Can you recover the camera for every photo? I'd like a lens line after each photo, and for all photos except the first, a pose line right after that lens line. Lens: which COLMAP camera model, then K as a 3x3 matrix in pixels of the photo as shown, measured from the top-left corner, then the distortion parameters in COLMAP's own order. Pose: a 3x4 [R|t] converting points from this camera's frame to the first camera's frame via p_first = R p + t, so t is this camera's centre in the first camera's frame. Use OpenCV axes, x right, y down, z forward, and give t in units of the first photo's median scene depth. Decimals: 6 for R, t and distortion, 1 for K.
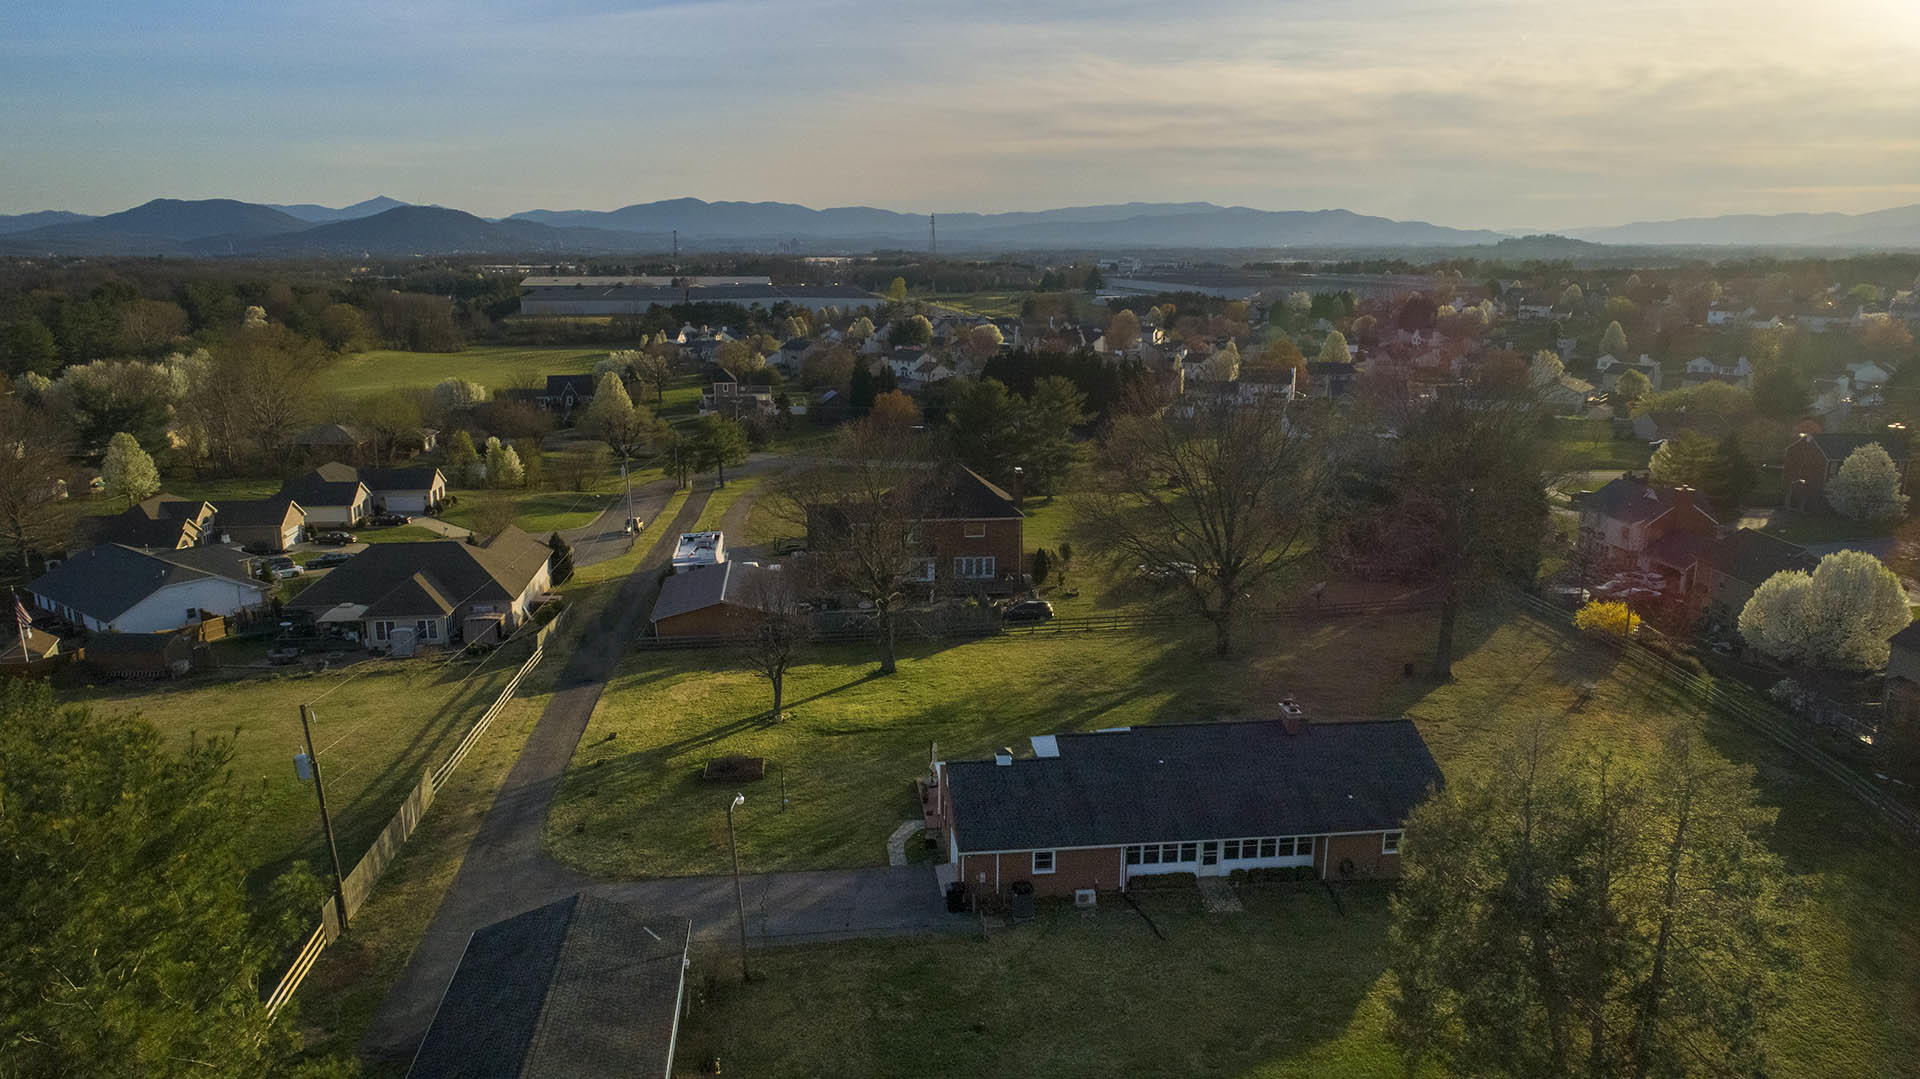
lens RADIAL K [[1284.4, 0, 954.0], [0, 1284.4, 535.0], [0, 0, 1]] dist [-0.012832, 0.004047]
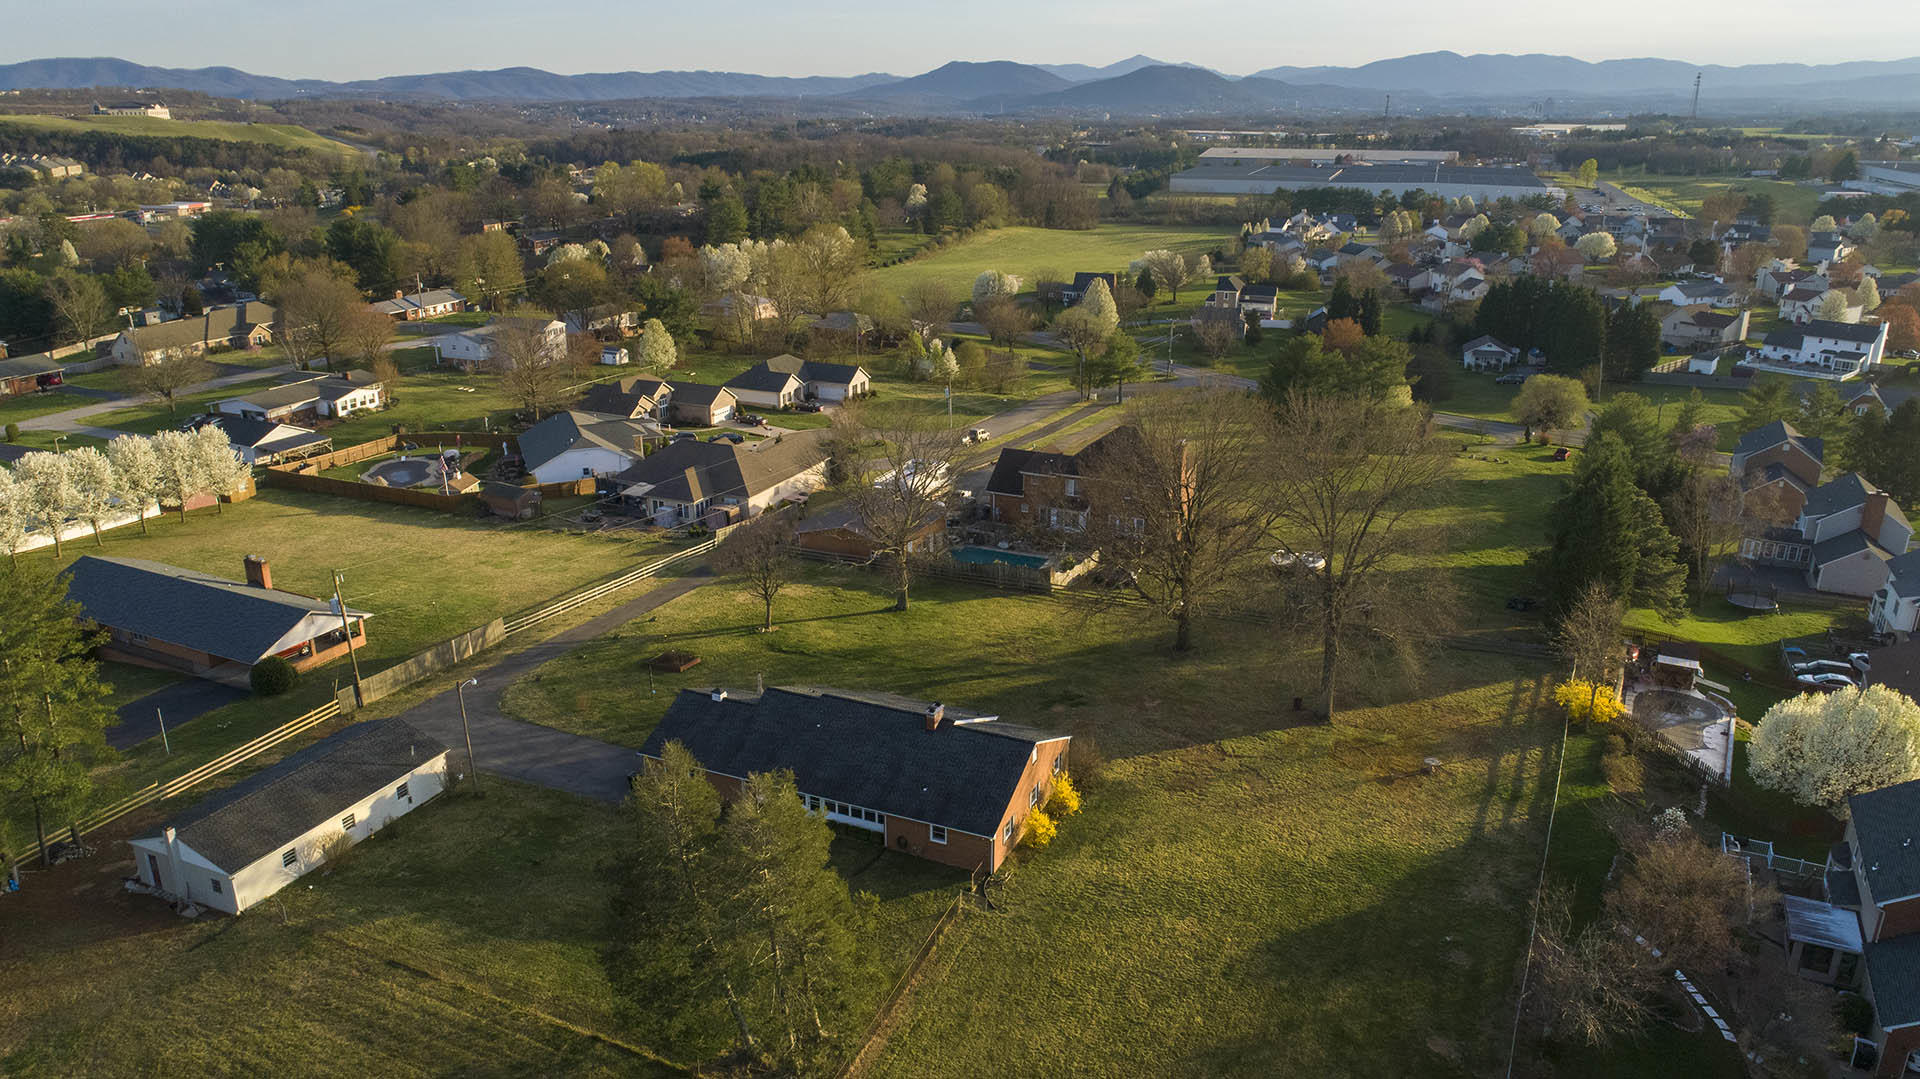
lens RADIAL K [[1284.4, 0, 963.7], [0, 1284.4, 536.5], [0, 0, 1]] dist [-0.012832, 0.004047]
pose [[0.856838, 0.162752, -0.489223, 0.252413], [-0.110385, 0.984776, 0.134280, -0.056612], [0.503630, -0.061053, 0.861759, -0.006033]]
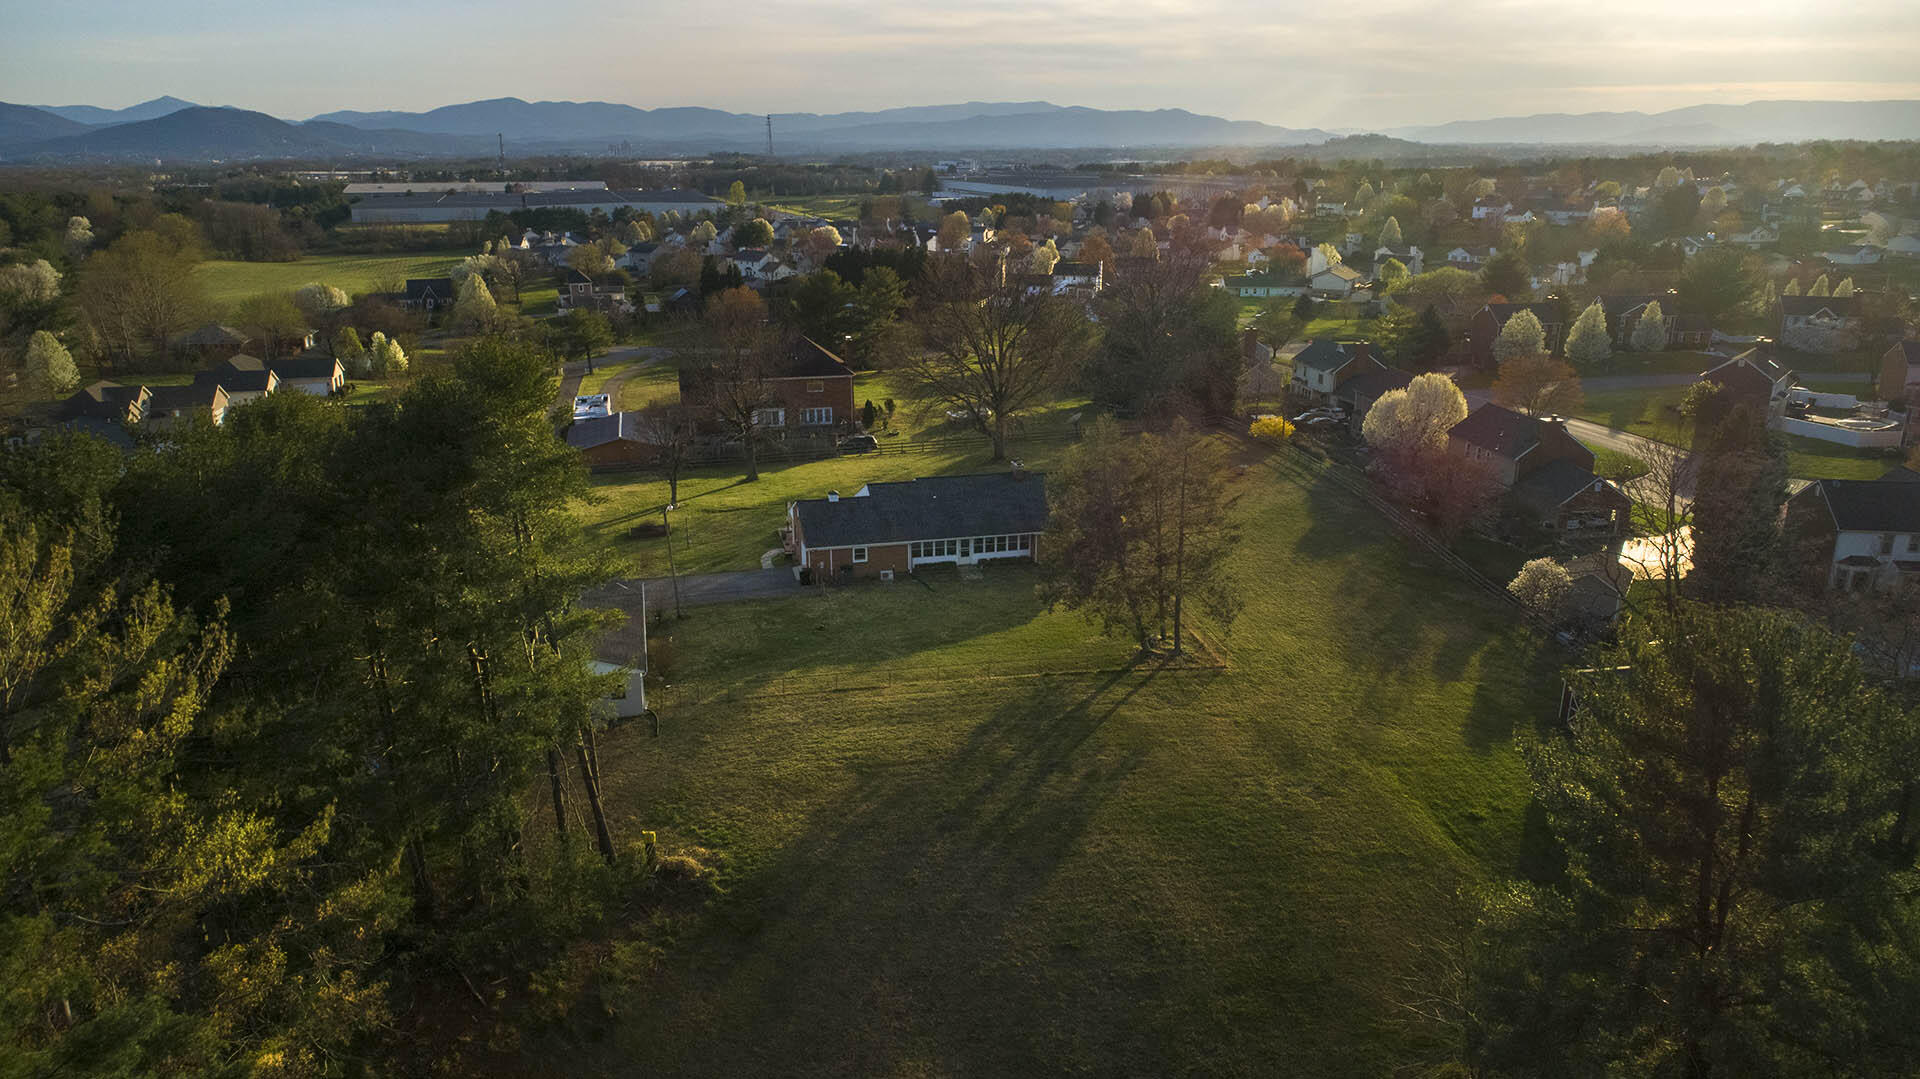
lens RADIAL K [[1284.4, 0, 954.3], [0, 1284.4, 547.5], [0, 0, 1]] dist [-0.012832, 0.004047]
pose [[0.992753, -0.039471, 0.113509, 0.001452], [0.030165, 0.996129, 0.082567, 0.031241], [-0.116329, -0.078544, 0.990100, -0.159649]]
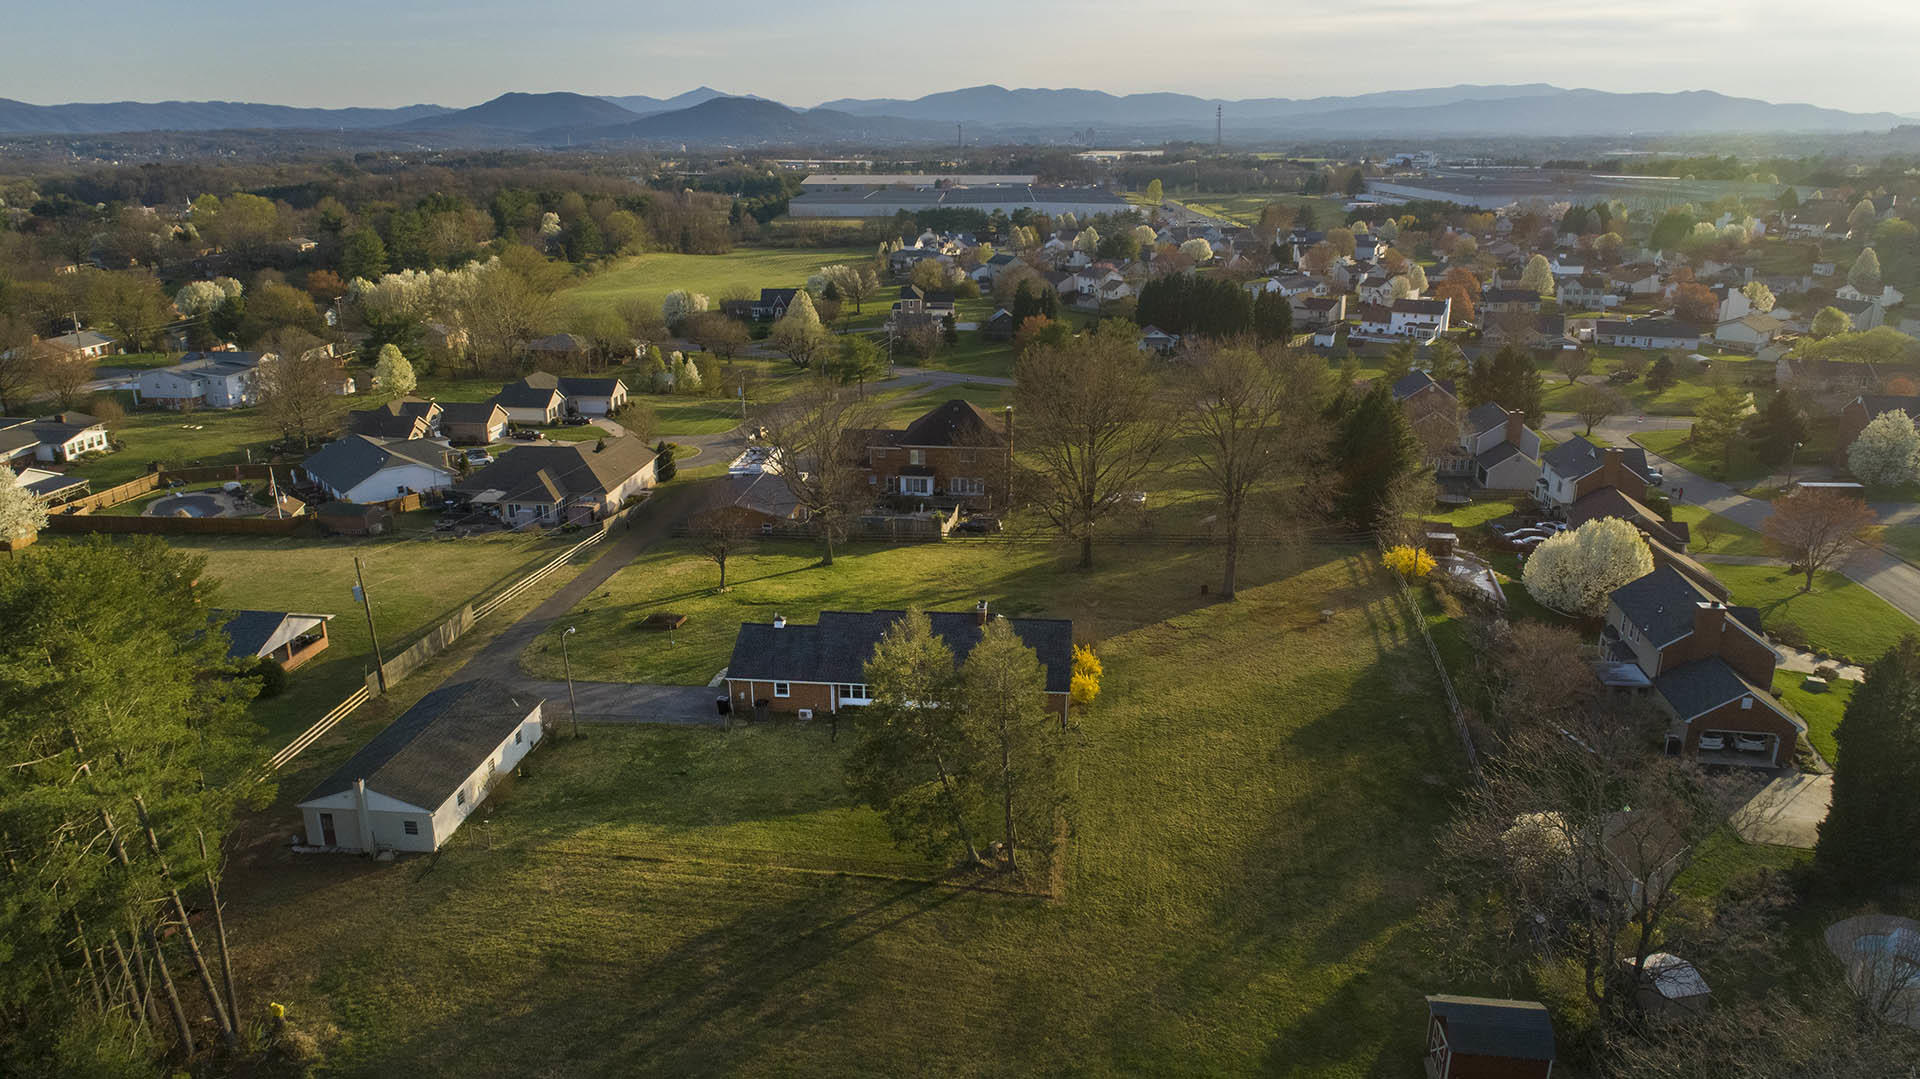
lens RADIAL K [[1284.4, 0, 958.4], [0, 1284.4, 537.9], [0, 0, 1]] dist [-0.012832, 0.004047]
pose [[0.974756, 0.062951, -0.214214, 0.160542], [-0.044589, 0.994988, 0.089498, -0.020777], [0.218774, -0.077687, 0.972678, -0.121905]]
